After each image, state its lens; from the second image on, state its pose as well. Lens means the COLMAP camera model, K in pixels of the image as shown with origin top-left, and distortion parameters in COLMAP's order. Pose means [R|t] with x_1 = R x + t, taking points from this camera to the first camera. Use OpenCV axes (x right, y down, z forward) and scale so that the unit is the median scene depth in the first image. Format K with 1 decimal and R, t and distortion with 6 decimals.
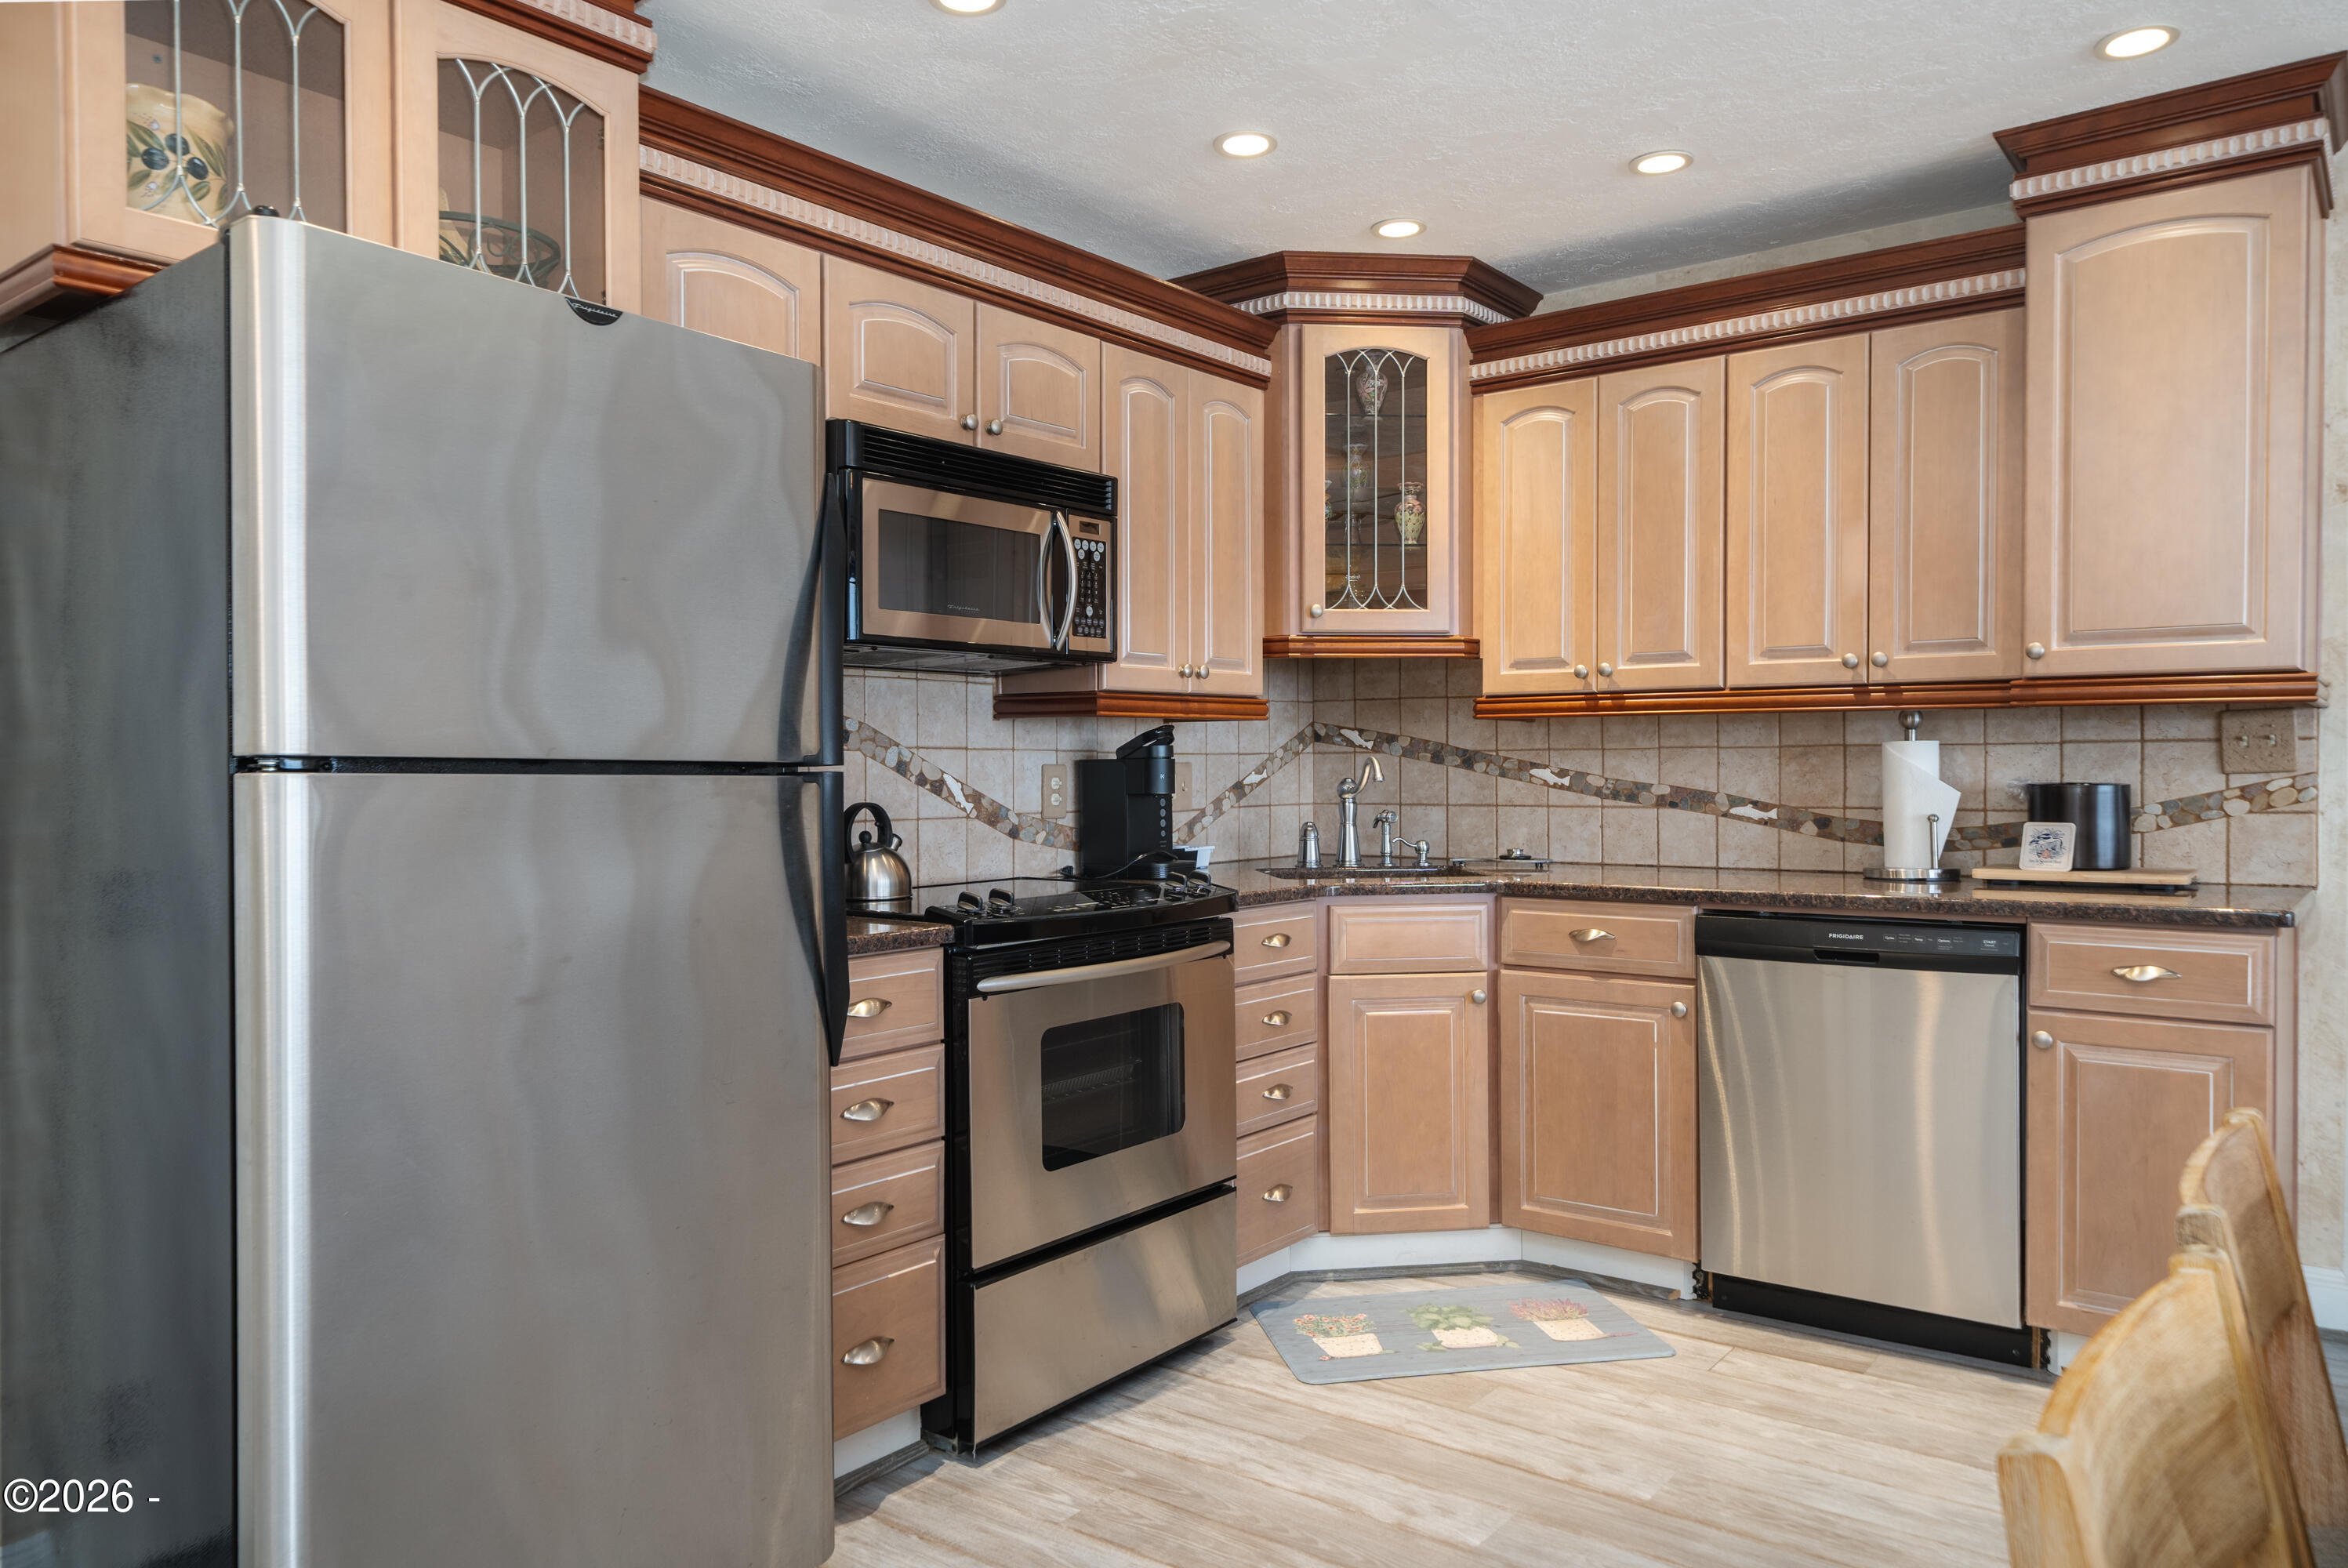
lens RADIAL K [[1580.1, 0, 1168.7], [0, 1580.1, 786.7], [0, 0, 1]] dist [0.001160, 0.002468]
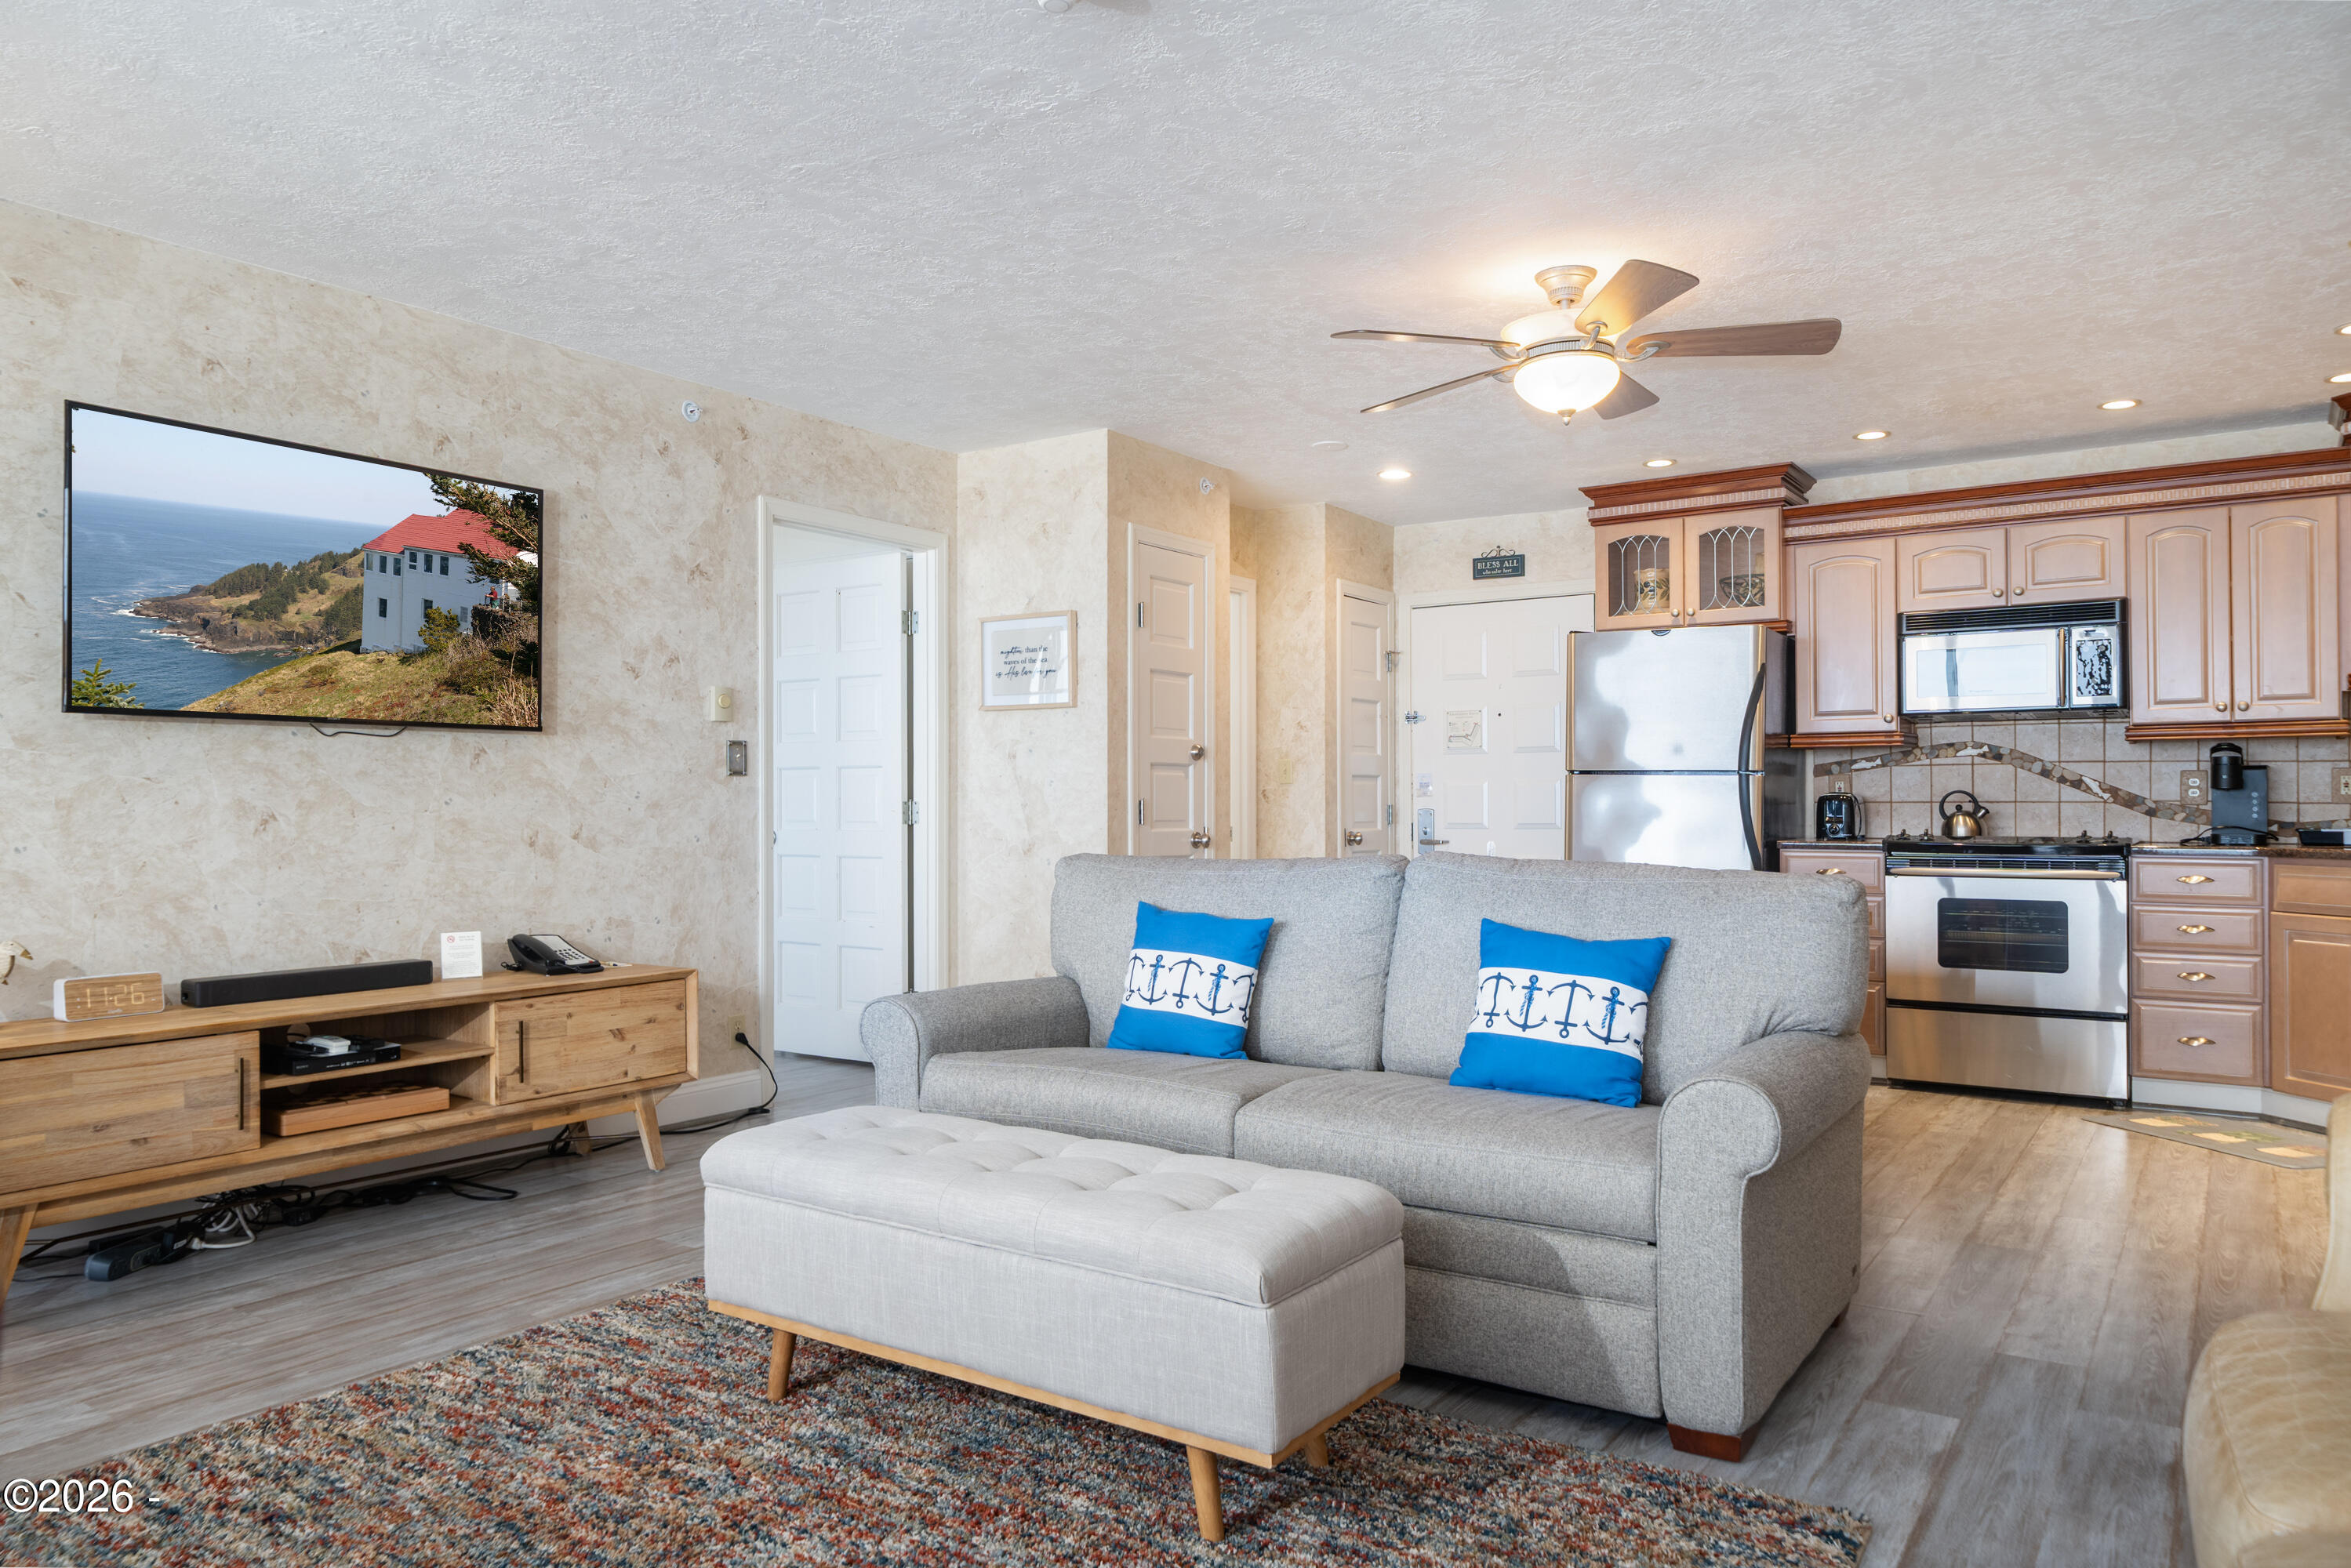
lens RADIAL K [[1581.9, 0, 1158.4], [0, 1581.9, 782.8], [0, 0, 1]] dist [0.001160, 0.002468]
pose [[0.051863, -0.009677, -0.998607, 1.494085], [-0.014990, 0.999833, -0.010467, 0.031339], [0.998542, 0.015512, 0.051709, -0.099494]]
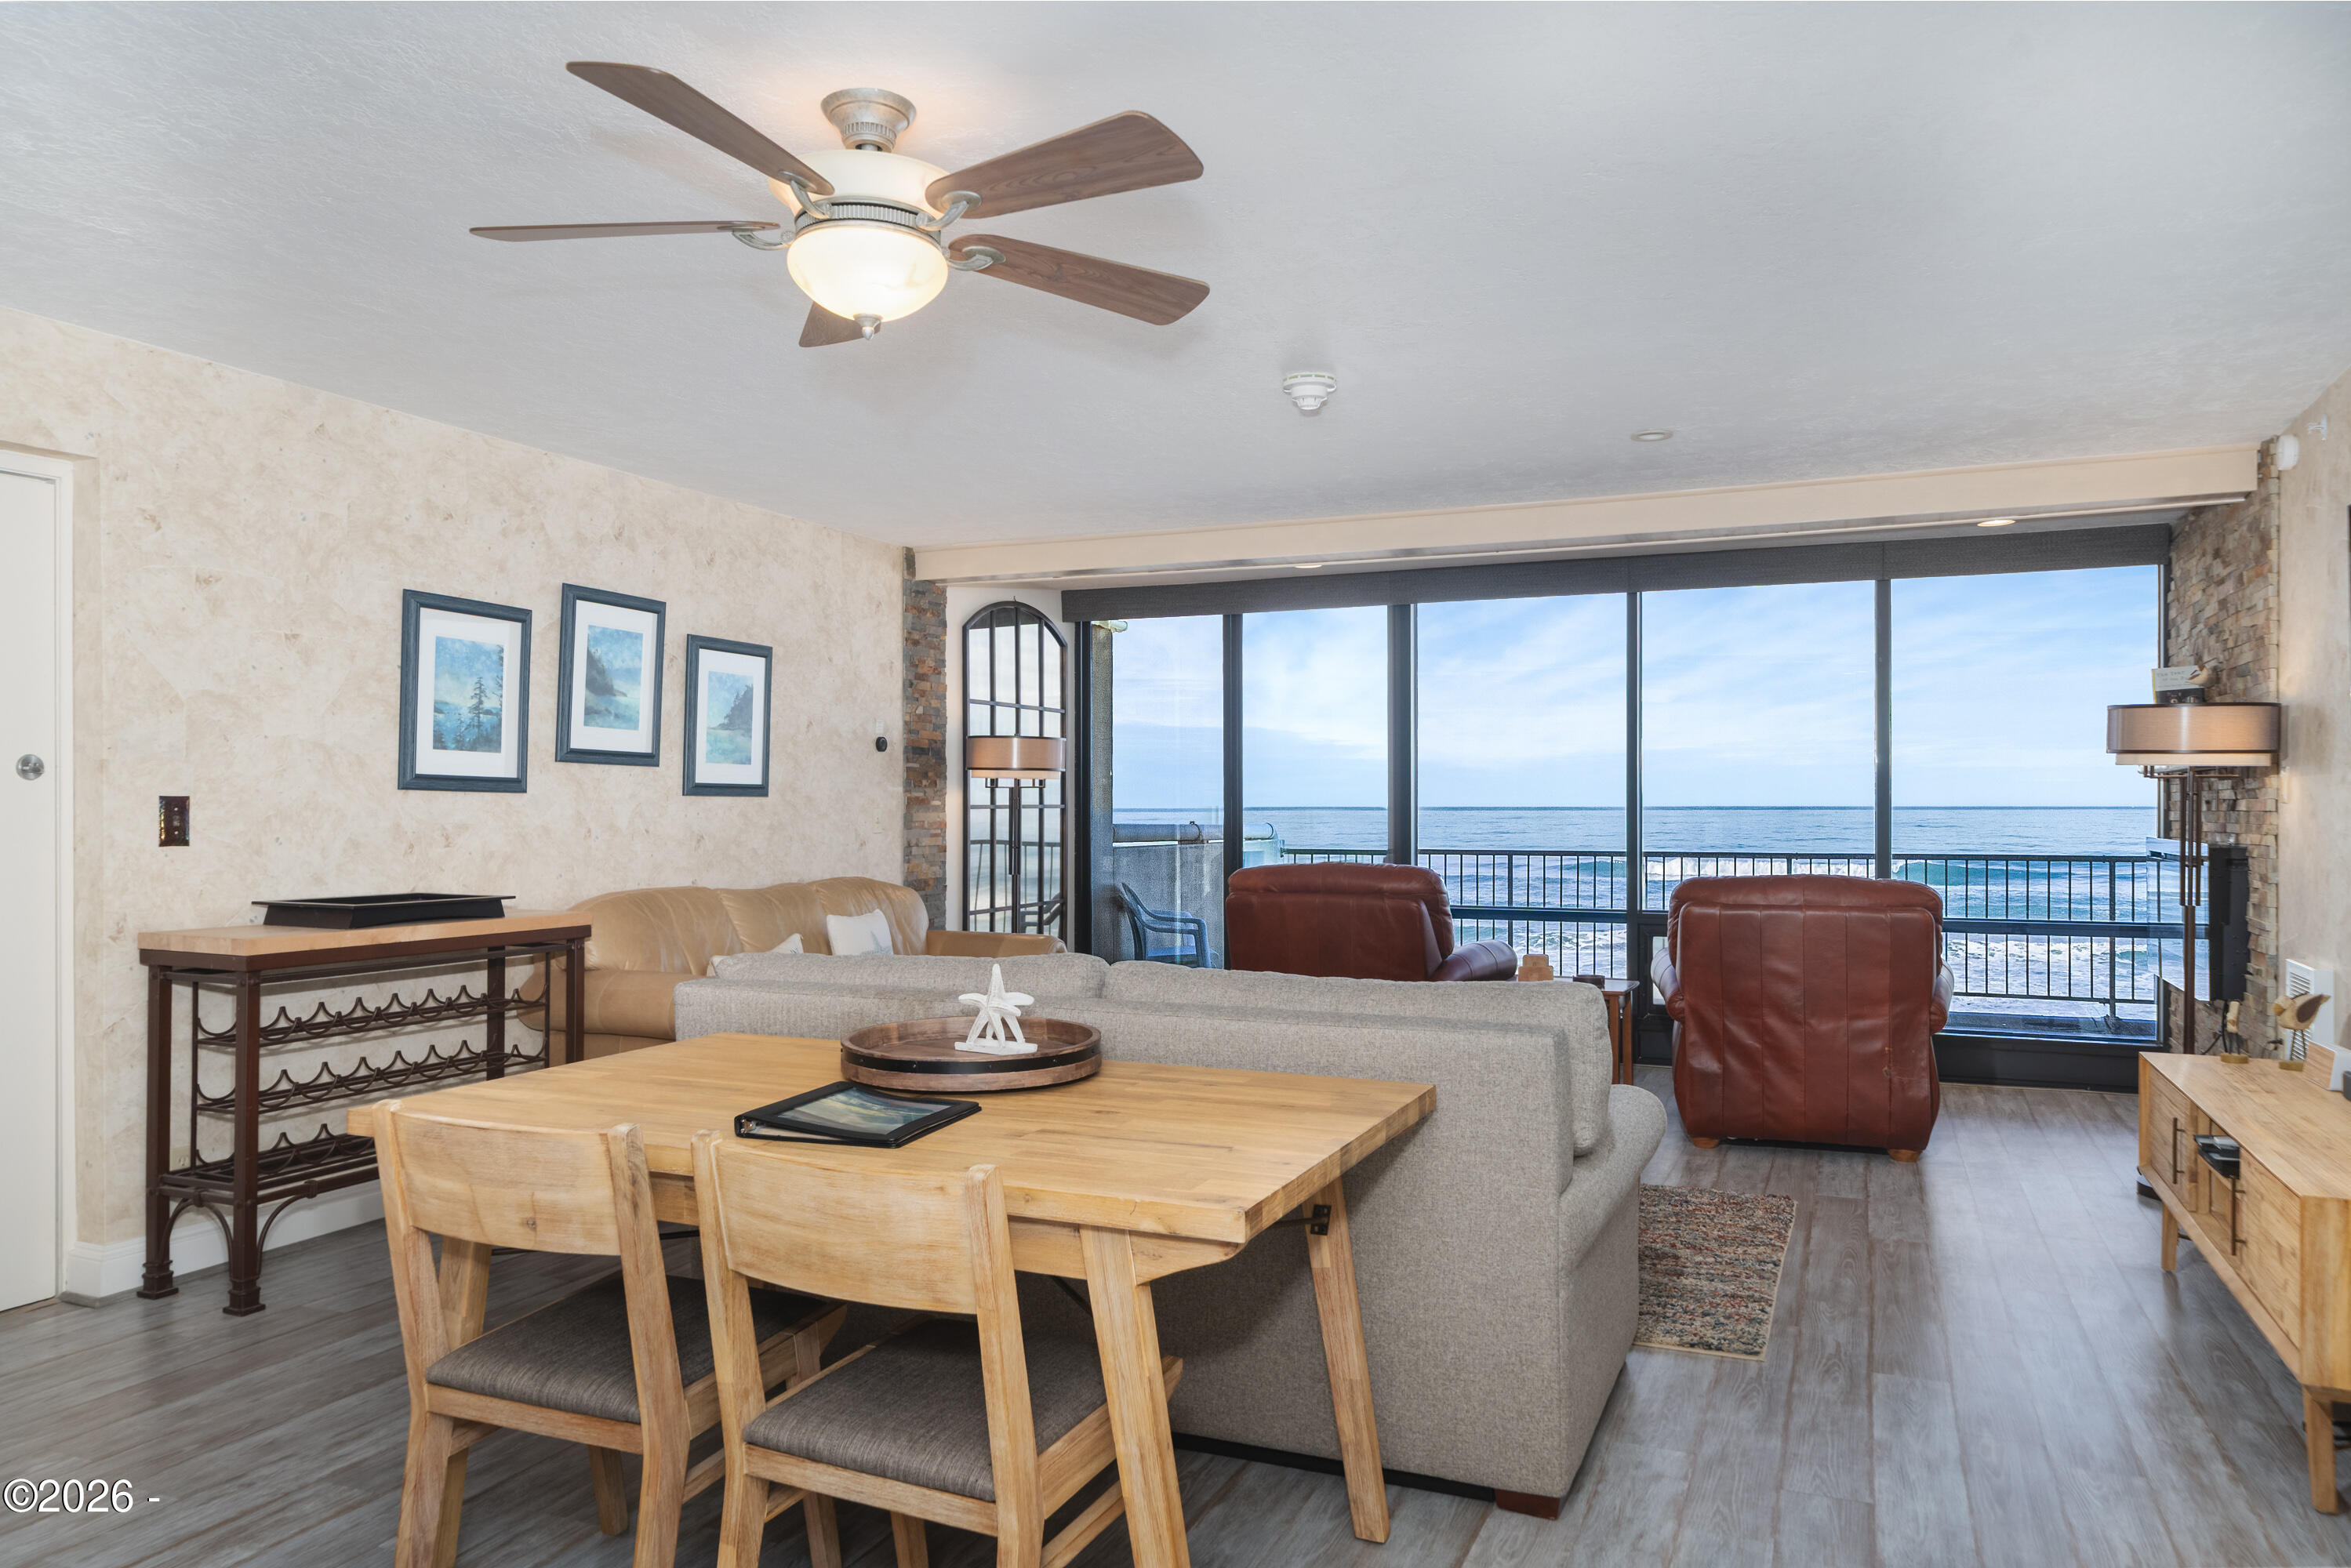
lens RADIAL K [[1562.1, 0, 1160.8], [0, 1562.1, 797.2], [0, 0, 1]] dist [-0.004511, 0.000590]
pose [[-0.242279, 0.010442, 0.970150, -0.398880], [0.018674, 0.999807, -0.006098, -0.021399], [-0.970027, 0.016639, -0.242427, 0.301788]]
